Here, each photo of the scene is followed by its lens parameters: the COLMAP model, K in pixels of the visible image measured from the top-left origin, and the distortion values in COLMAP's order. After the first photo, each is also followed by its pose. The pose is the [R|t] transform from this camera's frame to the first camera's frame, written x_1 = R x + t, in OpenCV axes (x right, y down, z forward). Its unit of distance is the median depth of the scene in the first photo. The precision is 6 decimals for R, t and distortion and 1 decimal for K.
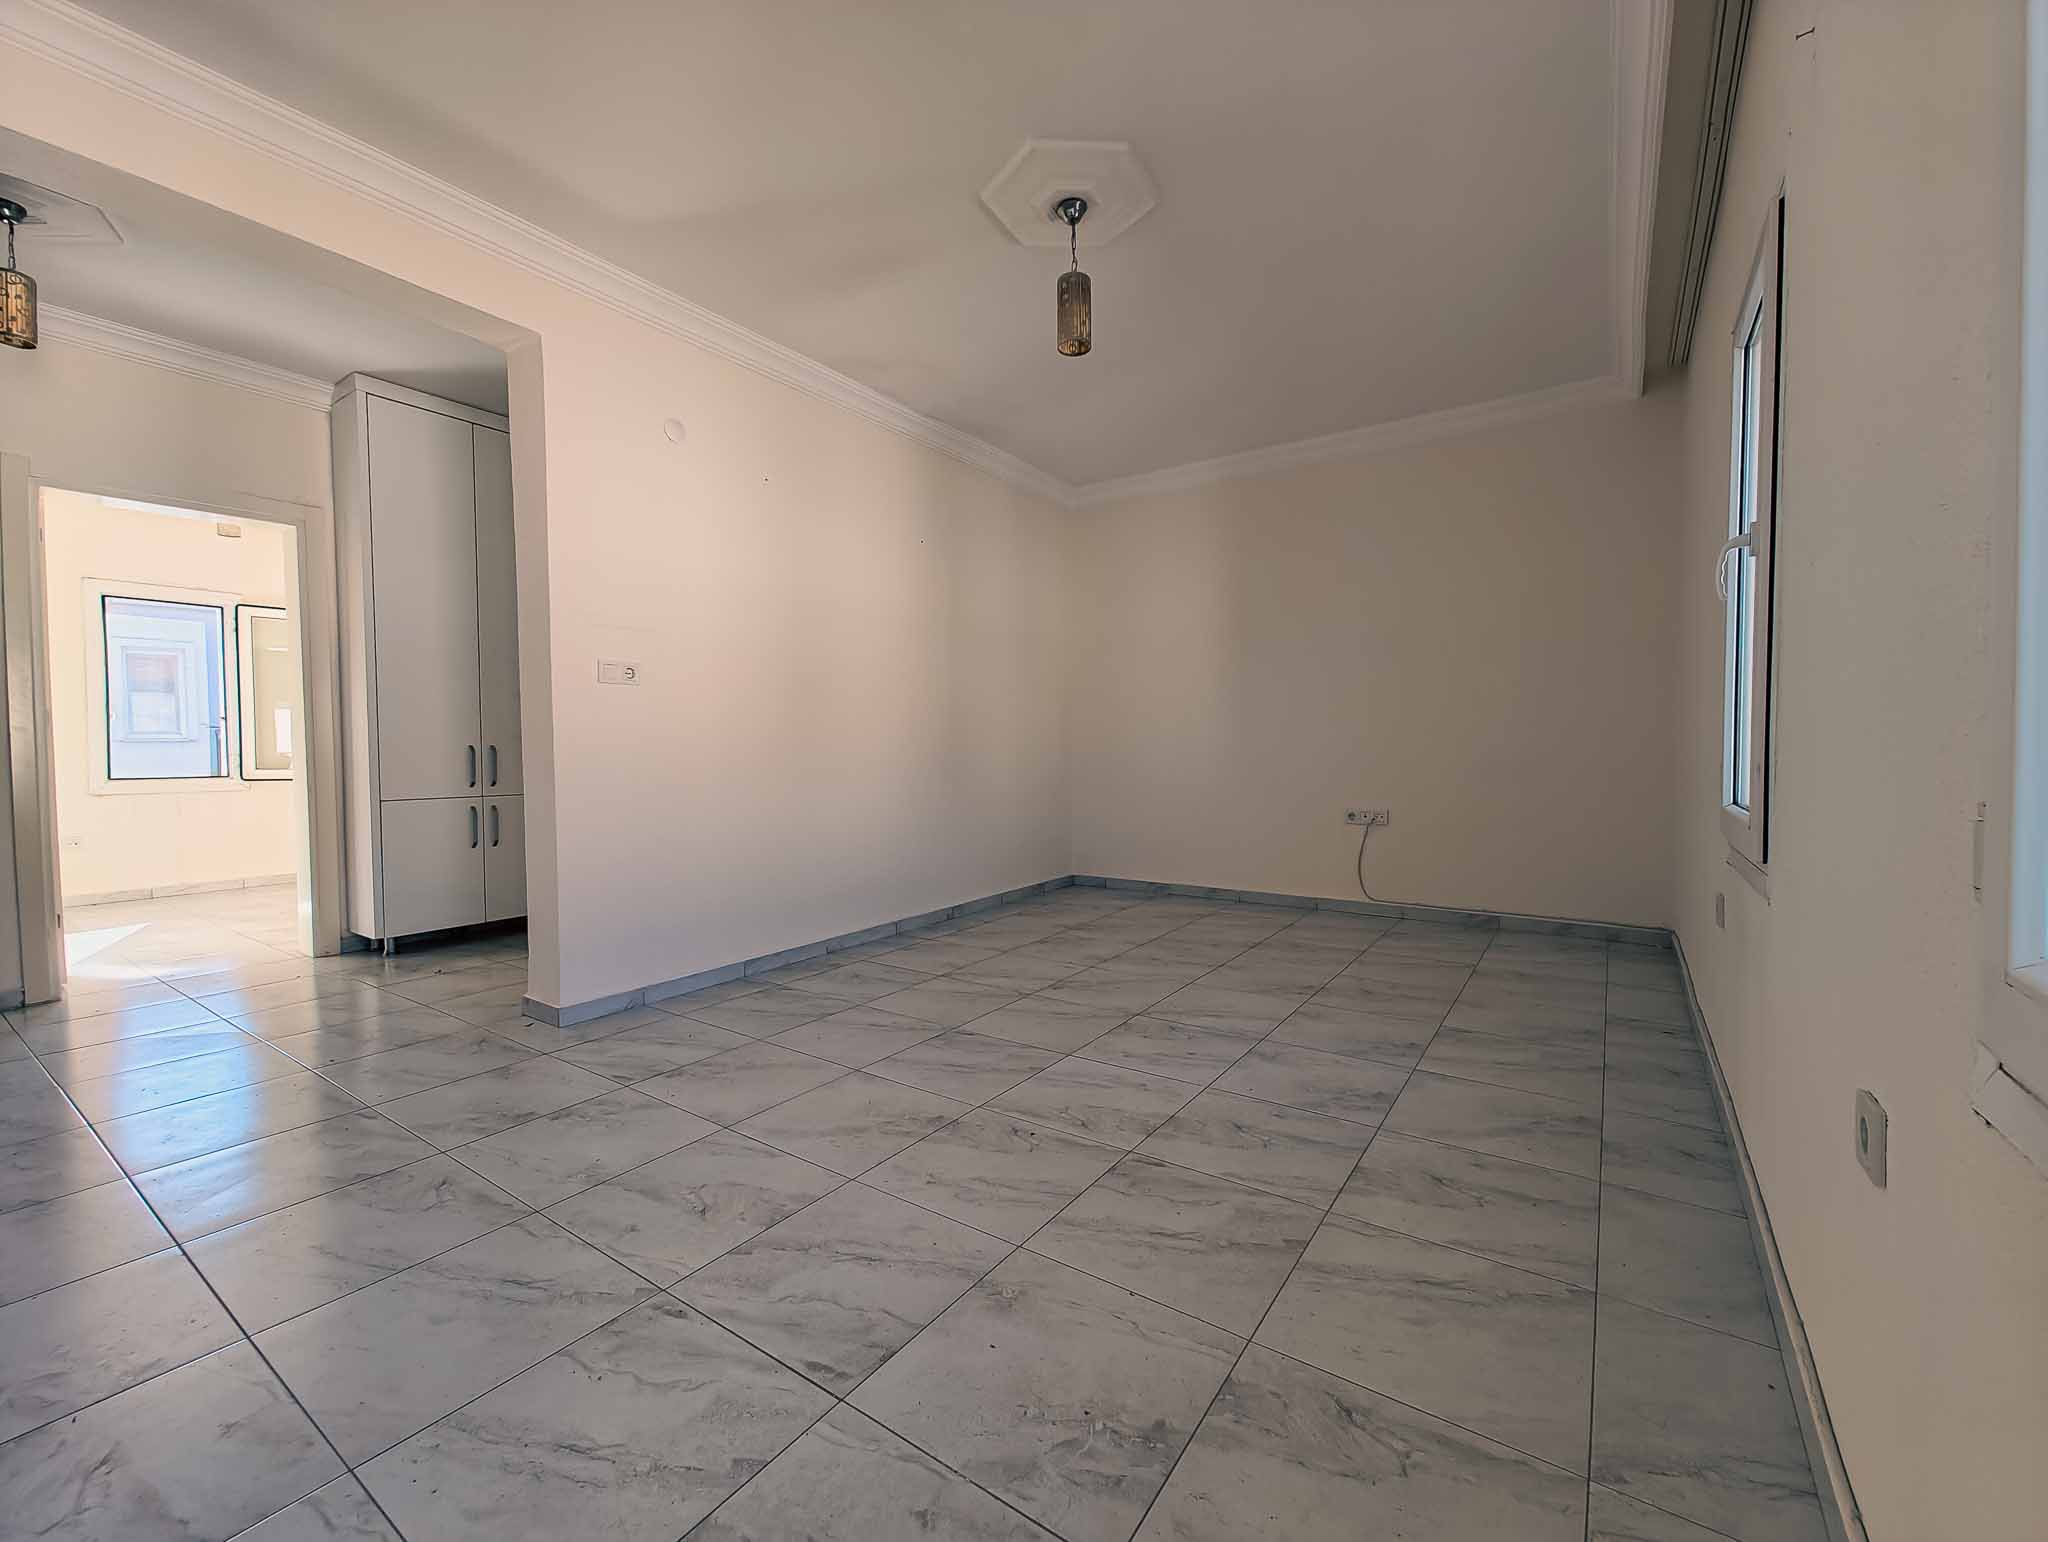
lens RADIAL K [[850.1, 0, 1031.7], [0, 850.1, 774.1], [0, 0, 1]] dist [0.001363, -0.000615]
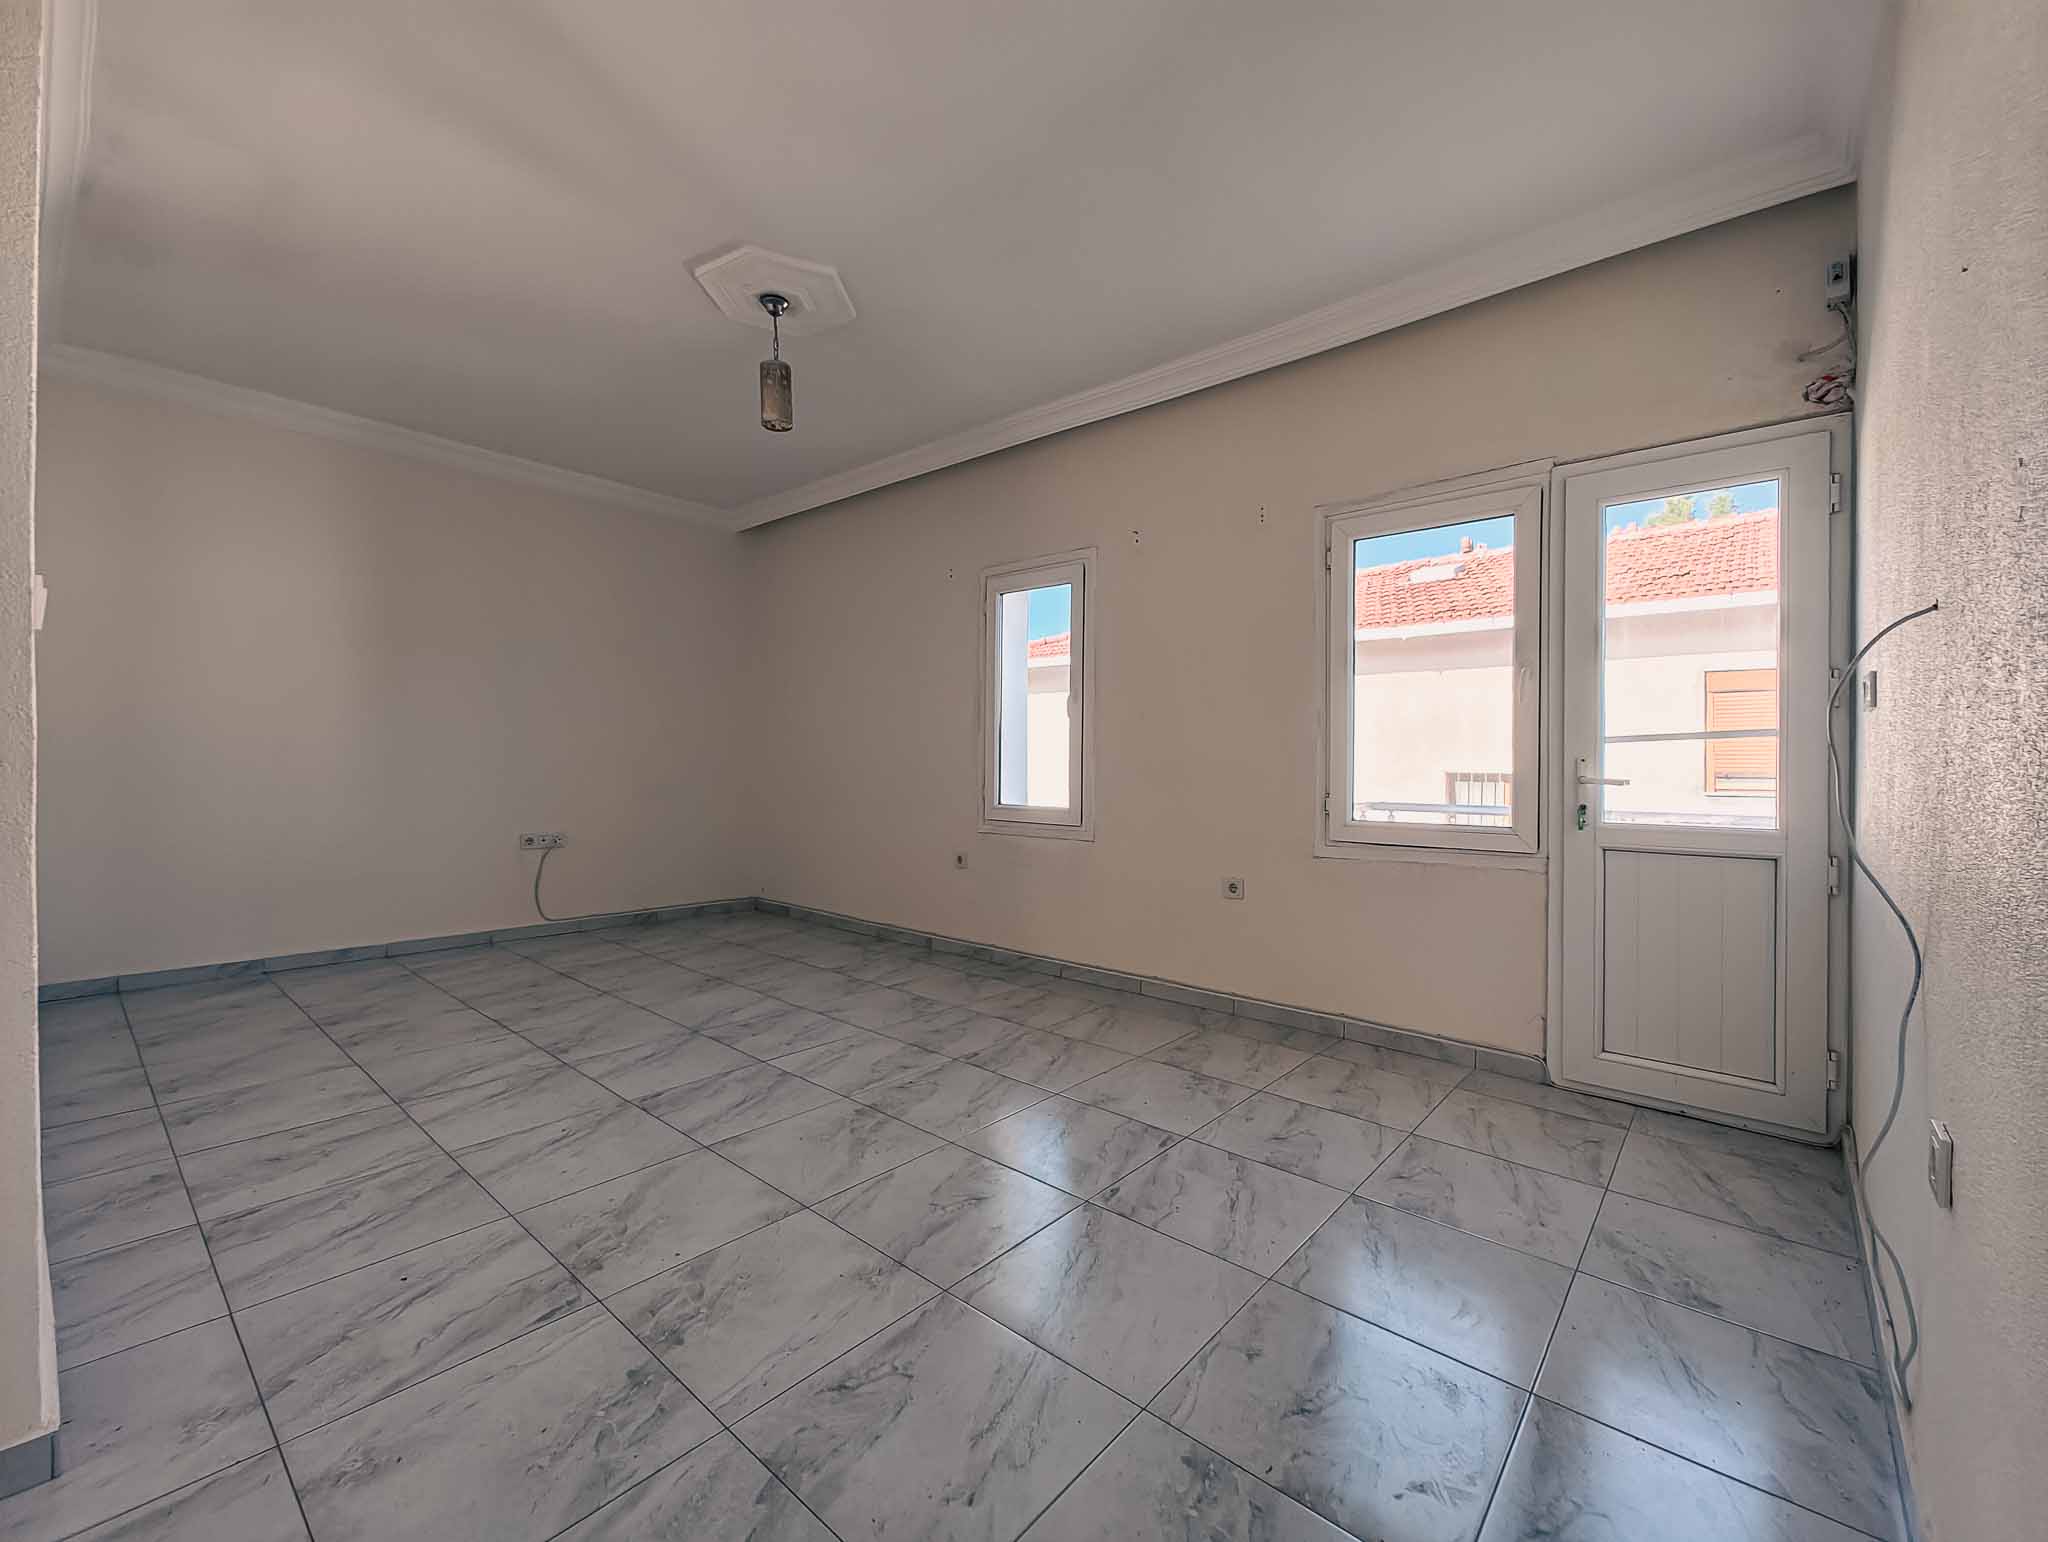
lens RADIAL K [[850.1, 0, 1031.7], [0, 850.1, 774.1], [0, 0, 1]] dist [0.001363, -0.000615]
pose [[0.097361, 0.000939, 0.995249, -1.029682], [0.017625, 0.999841, -0.002667, -0.030823], [-0.995093, 0.017801, 0.097329, 0.555659]]
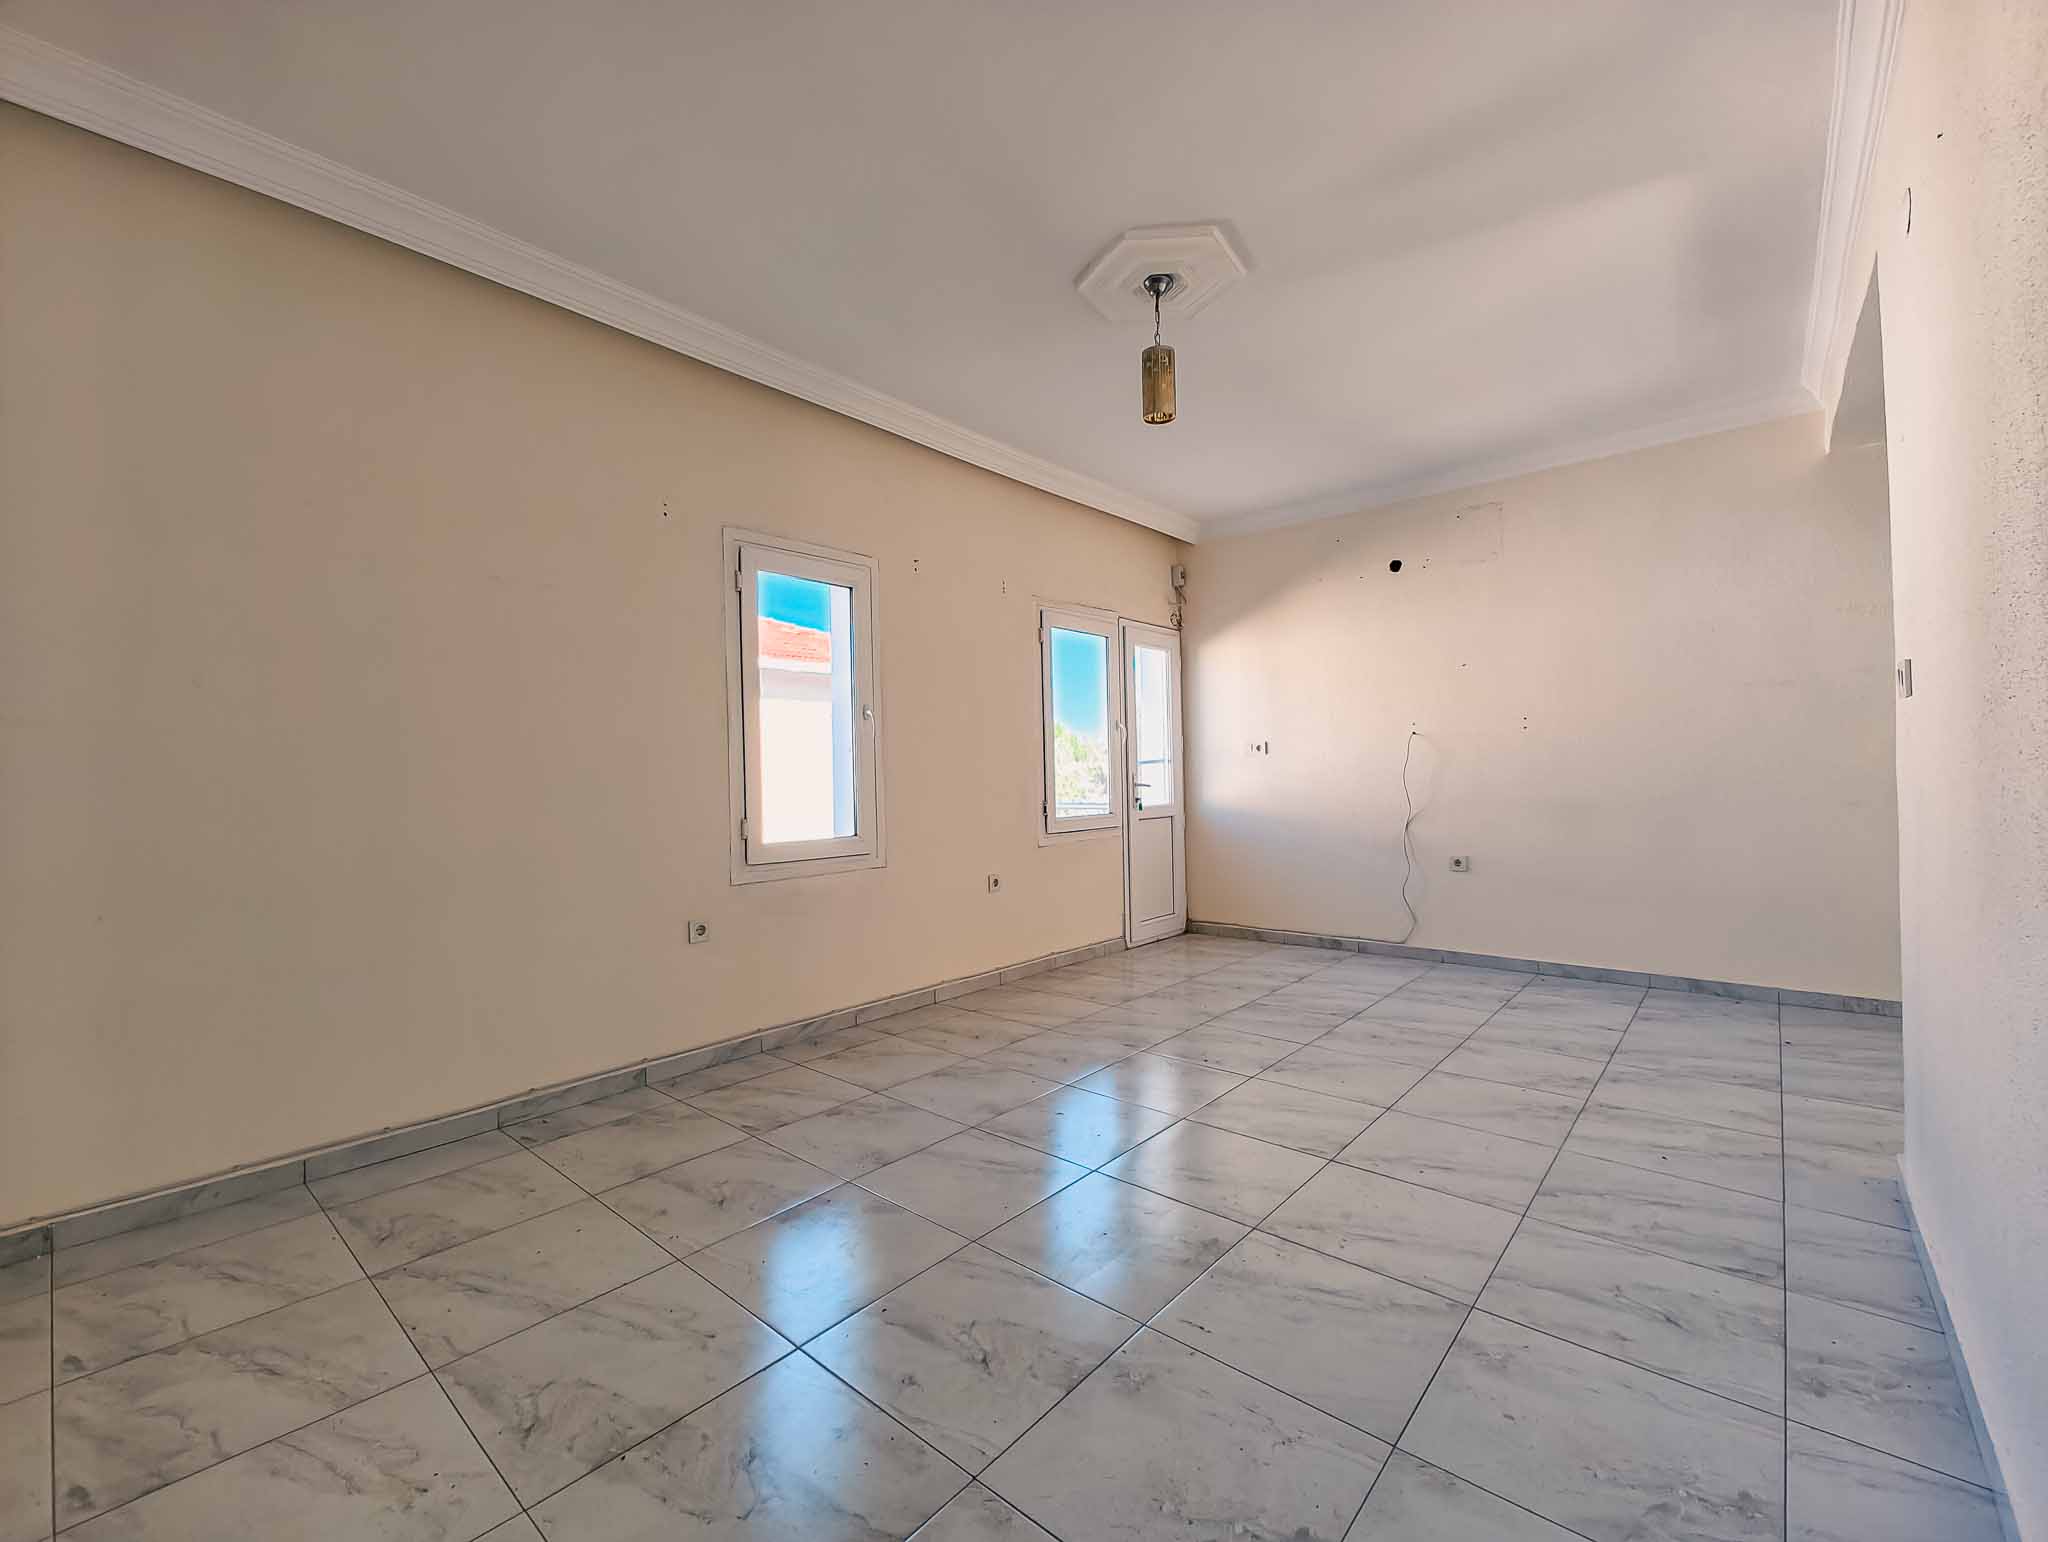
lens RADIAL K [[850.1, 0, 1031.7], [0, 850.1, 774.1], [0, 0, 1]] dist [0.001363, -0.000615]
pose [[-0.993790, 0.026068, 0.108173, 0.102116], [0.029068, 0.999233, 0.026250, -0.100774], [-0.107406, 0.029232, -0.993785, 2.022634]]
